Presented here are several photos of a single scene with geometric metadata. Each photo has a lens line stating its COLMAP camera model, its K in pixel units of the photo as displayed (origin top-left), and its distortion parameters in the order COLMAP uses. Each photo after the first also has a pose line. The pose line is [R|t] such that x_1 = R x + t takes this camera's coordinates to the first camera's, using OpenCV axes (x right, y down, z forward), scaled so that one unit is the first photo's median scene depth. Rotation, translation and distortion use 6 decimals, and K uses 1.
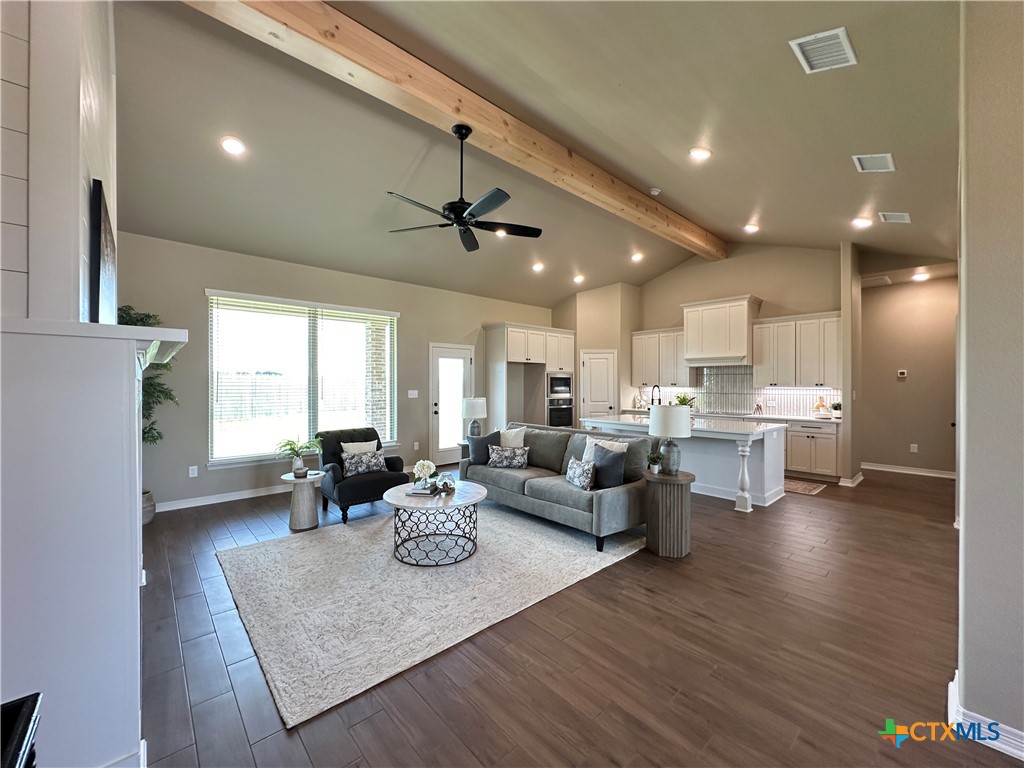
lens RADIAL K [[409.9, 0, 511.4], [0, 409.9, 384.0], [0, 0, 1]] dist [-0.001940, 0.000048]
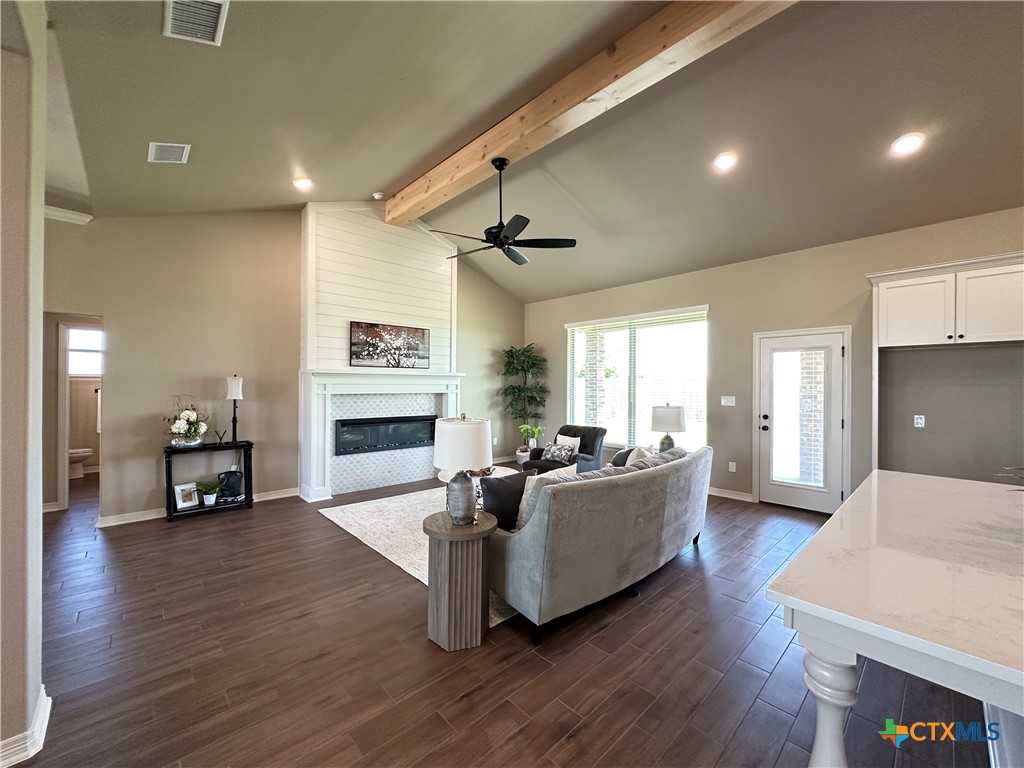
lens RADIAL K [[409.9, 0, 508.7], [0, 409.9, 384.3], [0, 0, 1]] dist [-0.001940, 0.000048]
pose [[0.011050, 0.001932, -0.999937, 1.315566], [-0.006671, 0.999976, 0.001859, -0.015152], [0.999917, 0.006650, 0.011062, 1.326393]]
